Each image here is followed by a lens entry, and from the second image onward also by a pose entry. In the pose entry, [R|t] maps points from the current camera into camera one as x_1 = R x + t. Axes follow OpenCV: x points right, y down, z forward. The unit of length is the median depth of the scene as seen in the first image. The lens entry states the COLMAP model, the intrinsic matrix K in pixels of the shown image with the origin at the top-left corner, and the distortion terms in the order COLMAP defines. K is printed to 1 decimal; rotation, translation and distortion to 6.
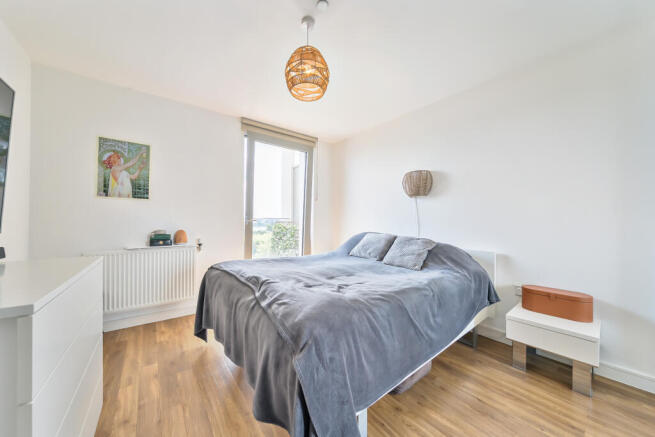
lens RADIAL K [[225.3, 0, 326.9], [0, 225.3, 220.5], [0, 0, 1]] dist [-0.001237, -0.000288]
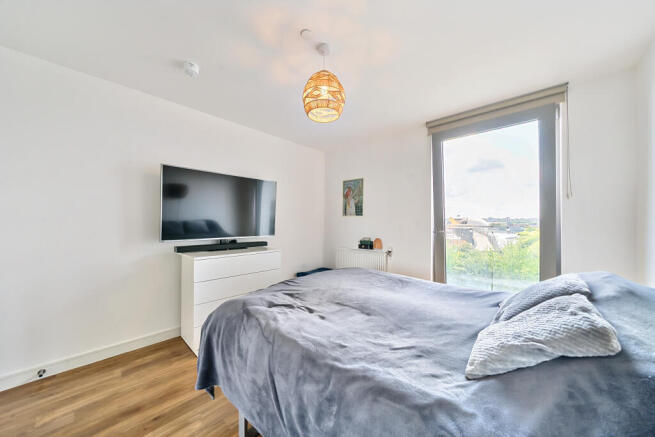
lens RADIAL K [[225.3, 0, 326.9], [0, 225.3, 220.5], [0, 0, 1]] dist [-0.001237, -0.000288]
pose [[0.158639, -0.008066, -0.987304, 0.615198], [-0.001103, 0.999965, -0.008346, -0.052457], [0.987336, 0.002413, 0.158625, 0.560315]]
